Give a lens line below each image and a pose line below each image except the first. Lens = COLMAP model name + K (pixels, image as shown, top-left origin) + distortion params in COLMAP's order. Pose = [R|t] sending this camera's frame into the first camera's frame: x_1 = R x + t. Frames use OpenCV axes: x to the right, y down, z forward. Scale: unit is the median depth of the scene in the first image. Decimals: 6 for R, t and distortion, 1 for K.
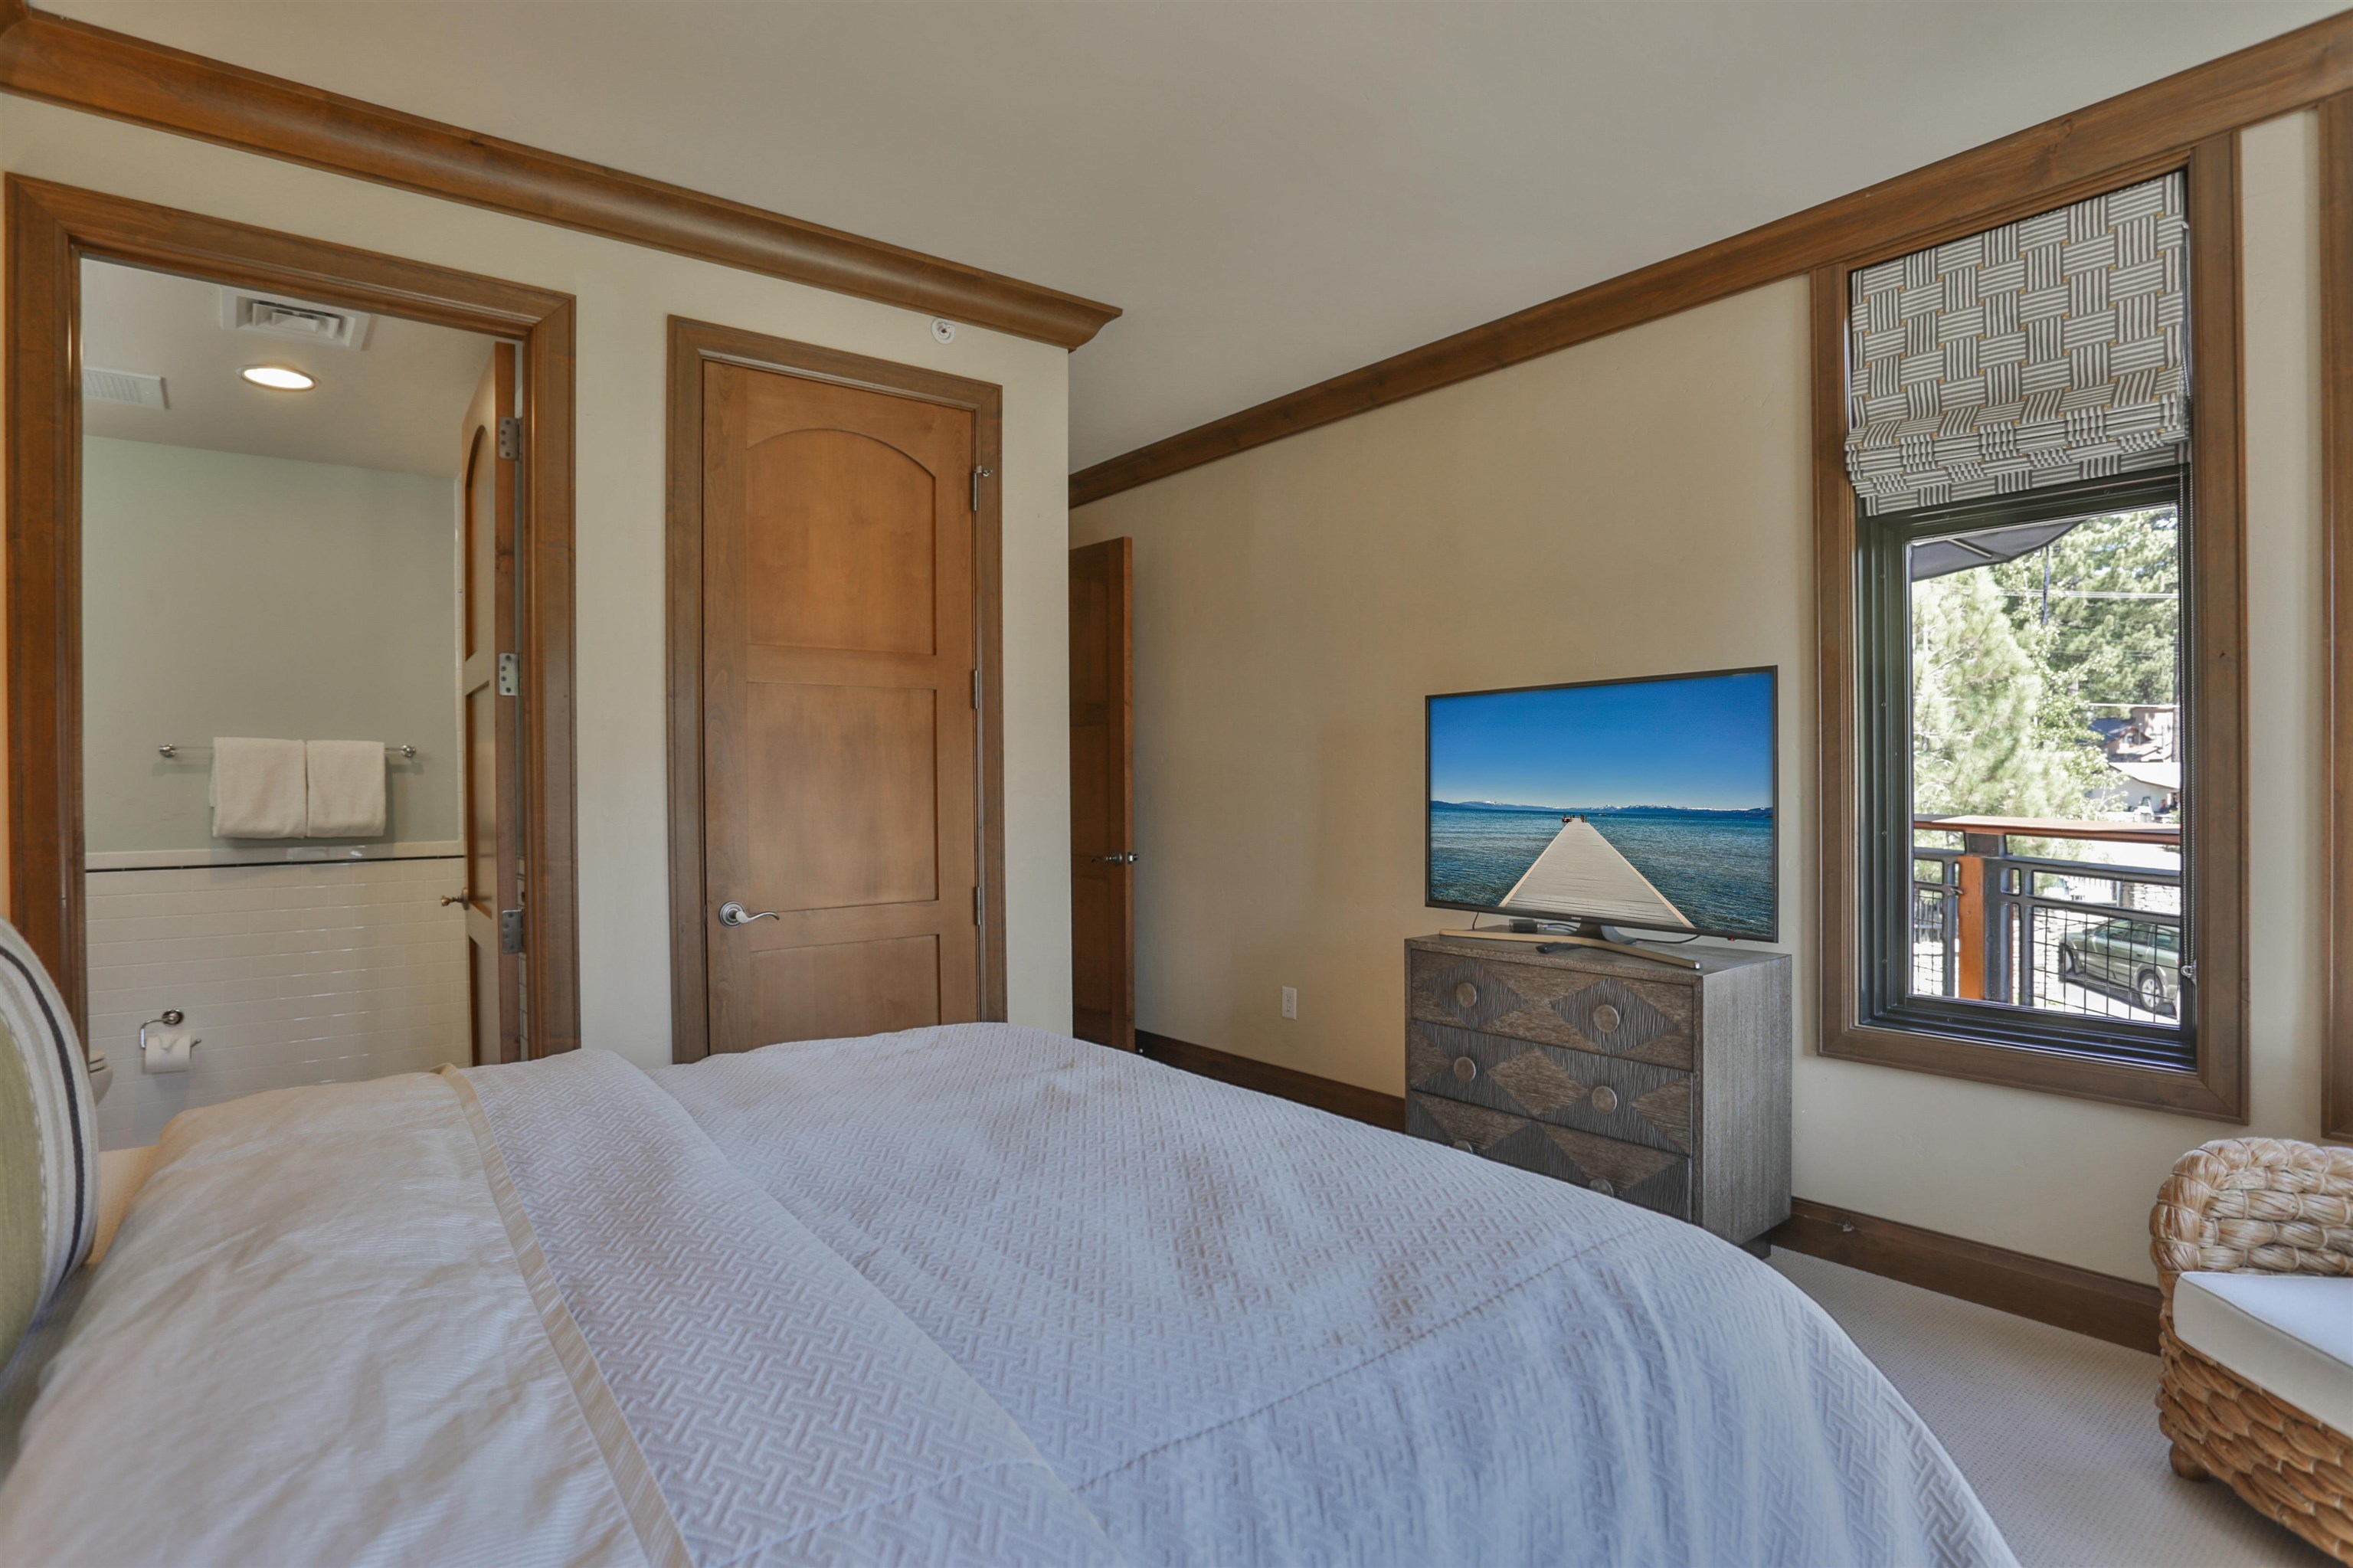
lens RADIAL K [[1198.5, 0, 1183.5], [0, 1198.5, 786.2], [0, 0, 1]] dist [-0.030297, 0.002472]
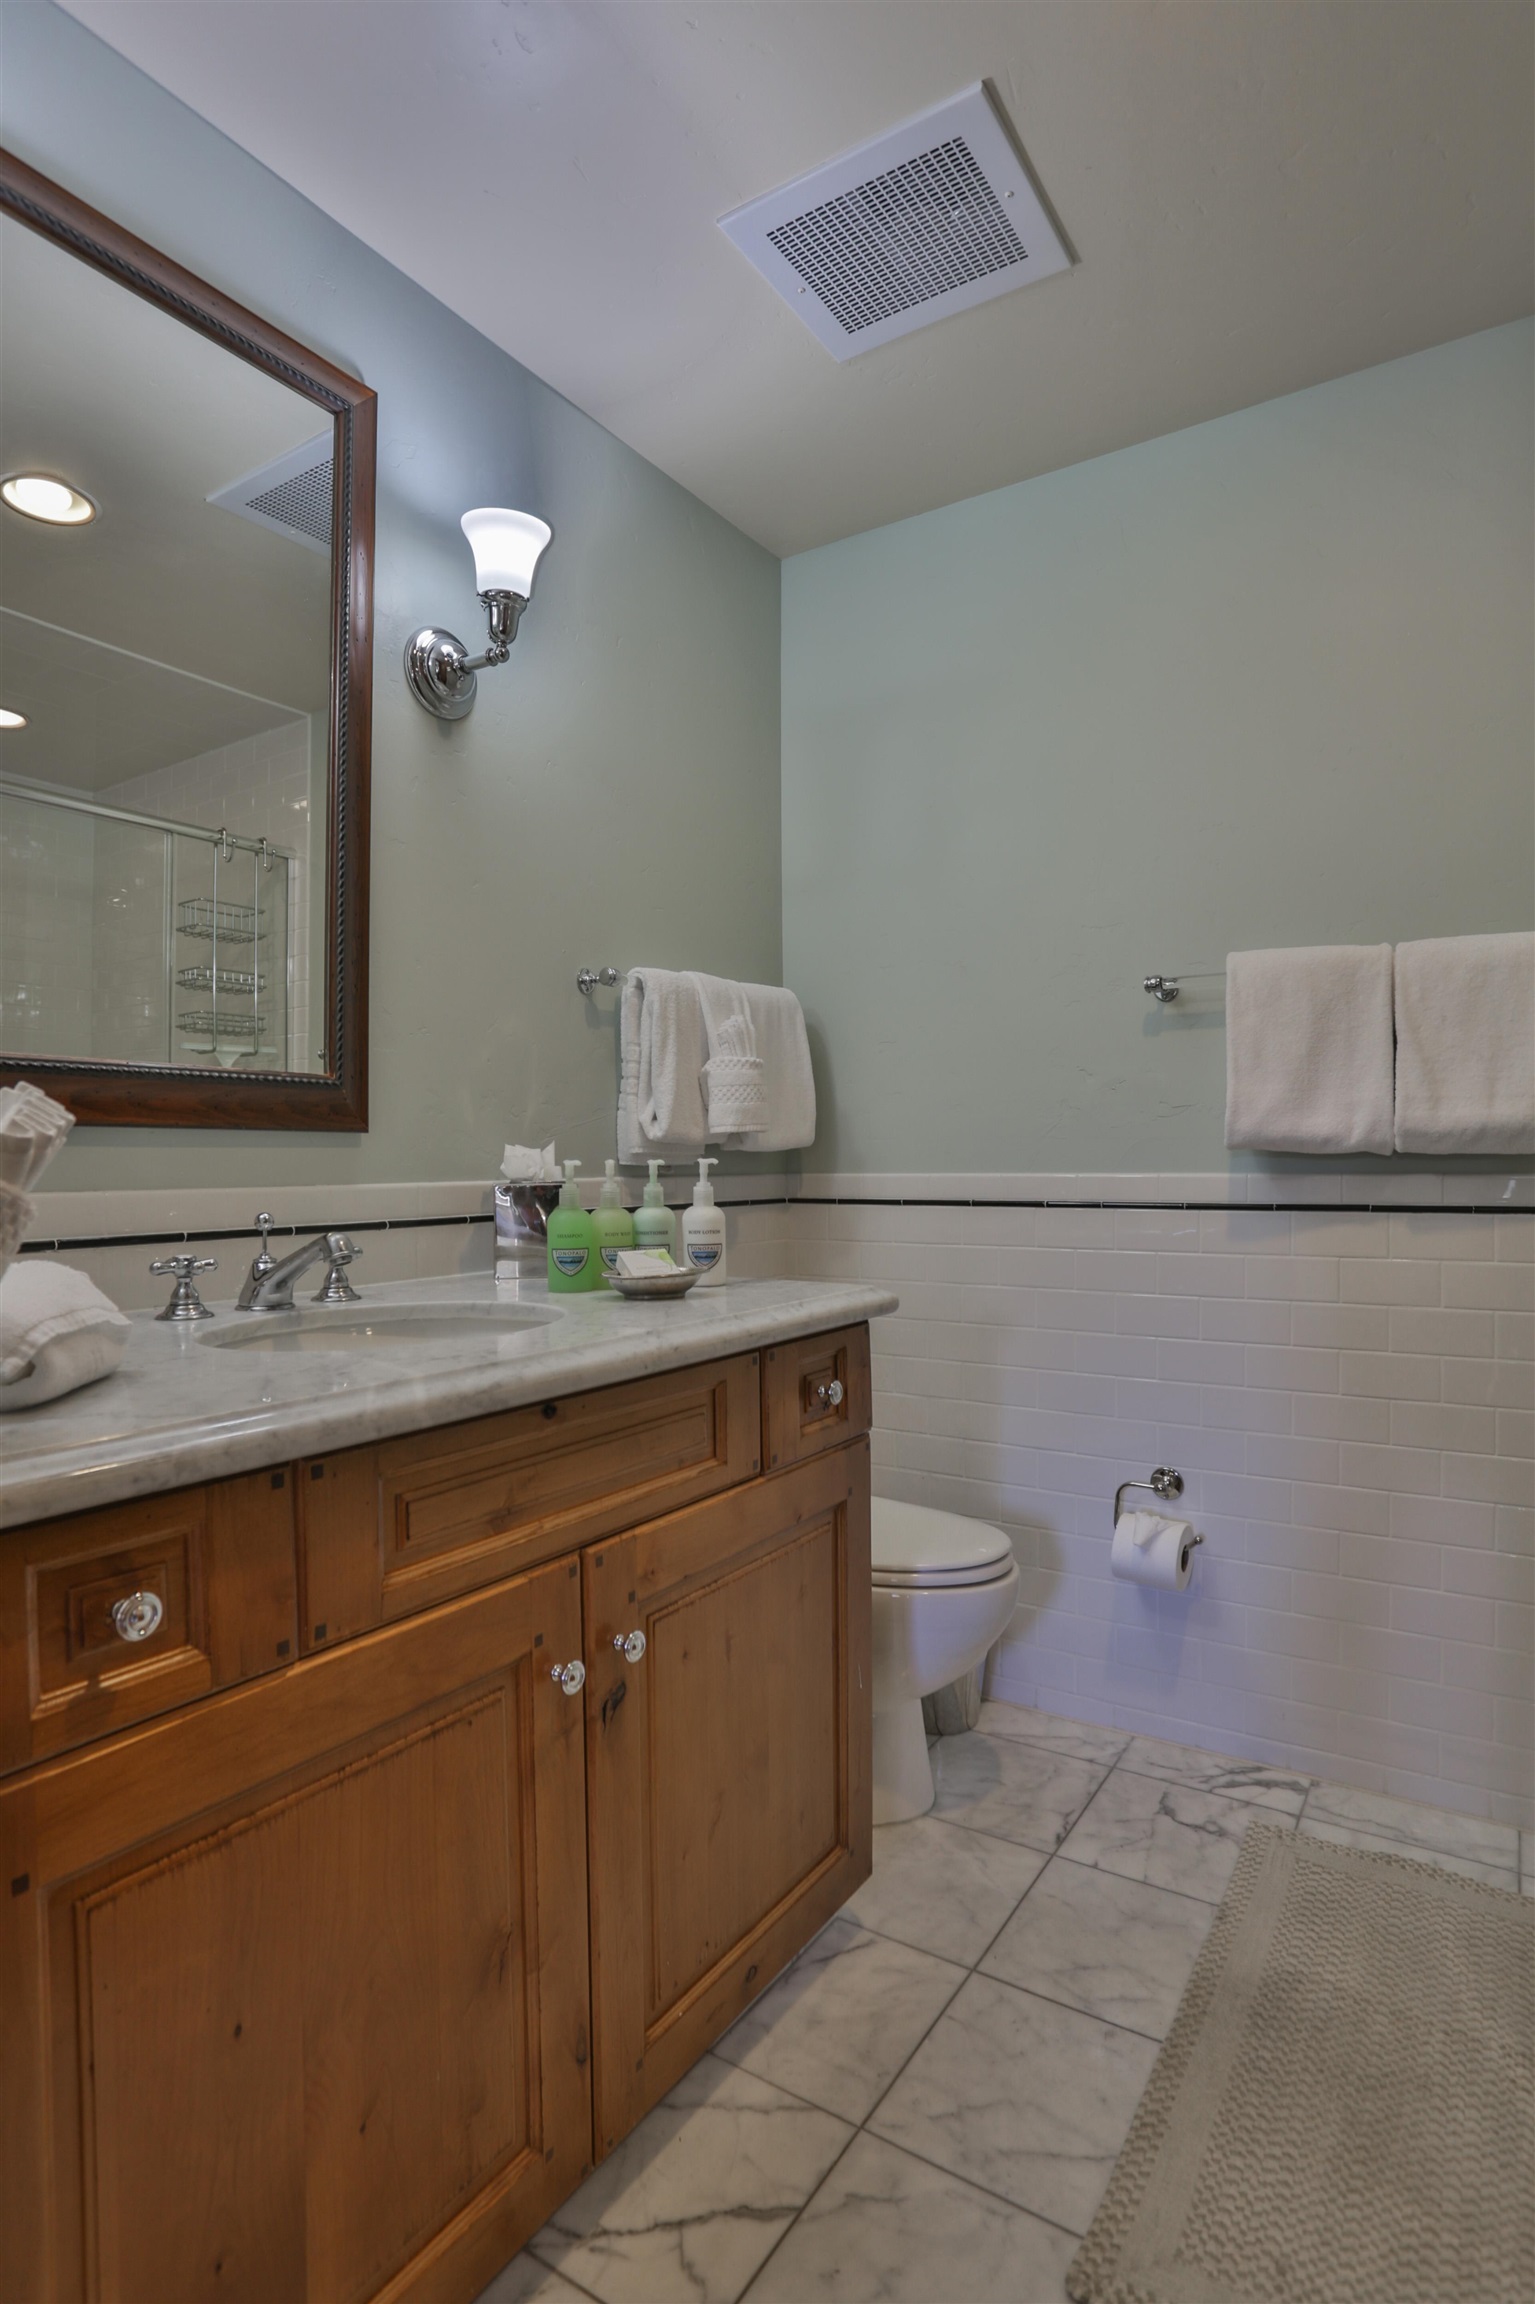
lens RADIAL K [[1173.5, 0, 769.9], [0, 1173.5, 1150.1], [0, 0, 1]] dist [-0.030297, 0.002472]
pose [[0.318270, 0.006740, -0.947976, -0.405925], [-0.004382, 0.999975, 0.005639, 0.041740], [0.947990, 0.002359, 0.318292, 0.646414]]
